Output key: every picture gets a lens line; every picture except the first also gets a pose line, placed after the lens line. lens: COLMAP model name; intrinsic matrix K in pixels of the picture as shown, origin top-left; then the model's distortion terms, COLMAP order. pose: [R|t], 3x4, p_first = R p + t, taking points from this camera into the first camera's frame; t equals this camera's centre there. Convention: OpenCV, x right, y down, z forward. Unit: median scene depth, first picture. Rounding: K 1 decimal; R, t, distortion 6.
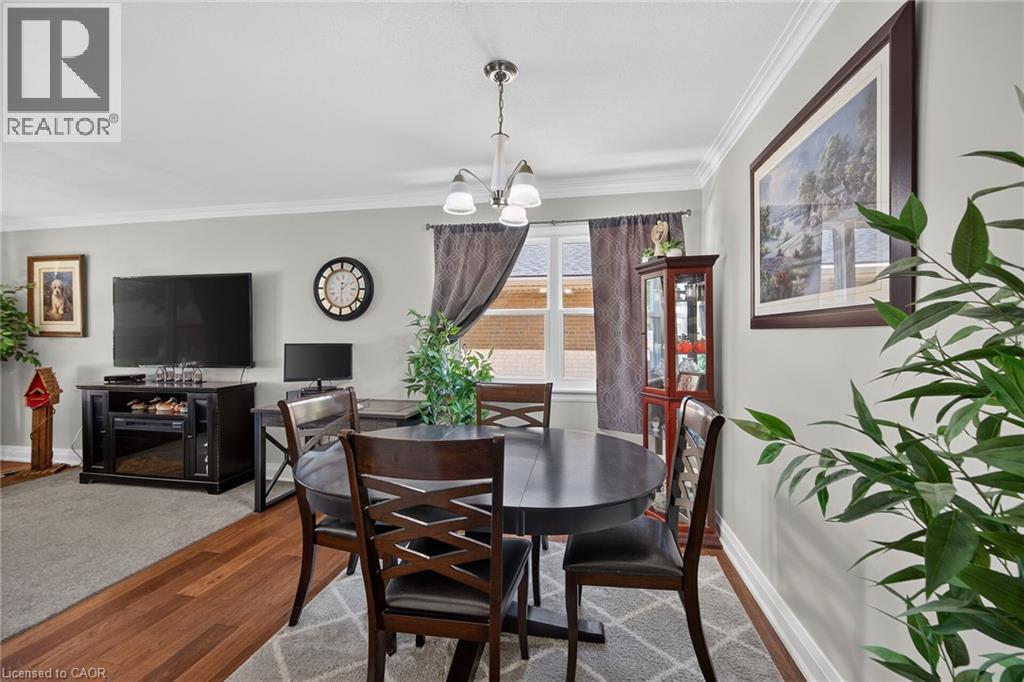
lens RADIAL K [[408.5, 0, 516.0], [0, 408.5, 332.0], [0, 0, 1]] dist [0.000829, 0.000149]
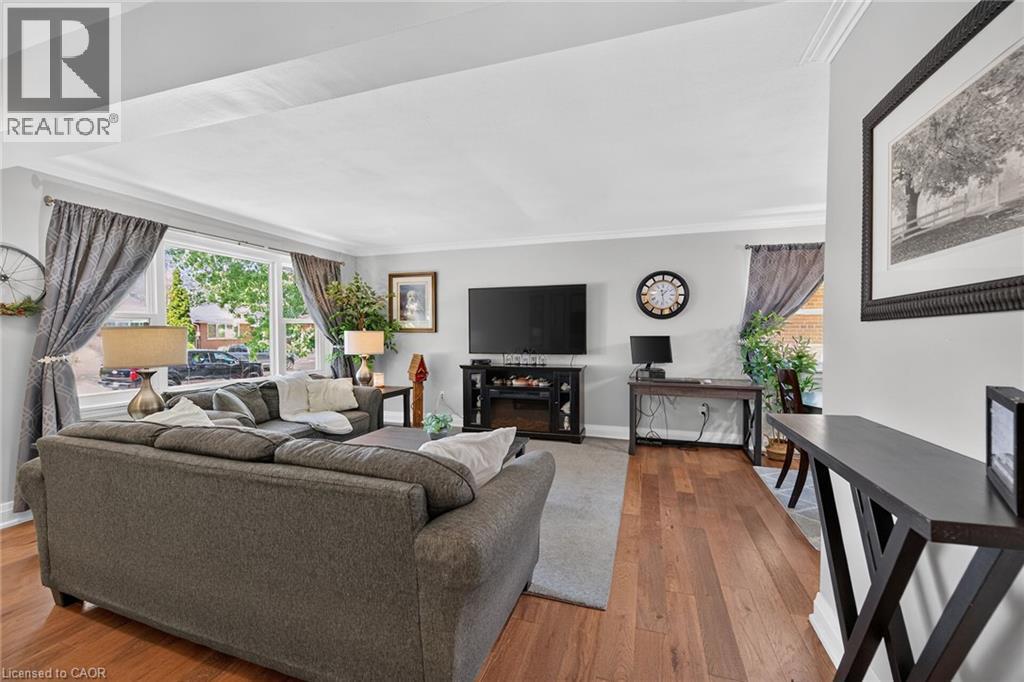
lens RADIAL K [[408.5, 0, 516.0], [0, 408.5, 332.0], [0, 0, 1]] dist [0.000829, 0.000149]
pose [[0.990008, 0.000672, -0.141012, -0.707563], [-0.001252, 0.999991, -0.004022, 0.020918], [0.141008, 0.004158, 0.990000, -0.376768]]
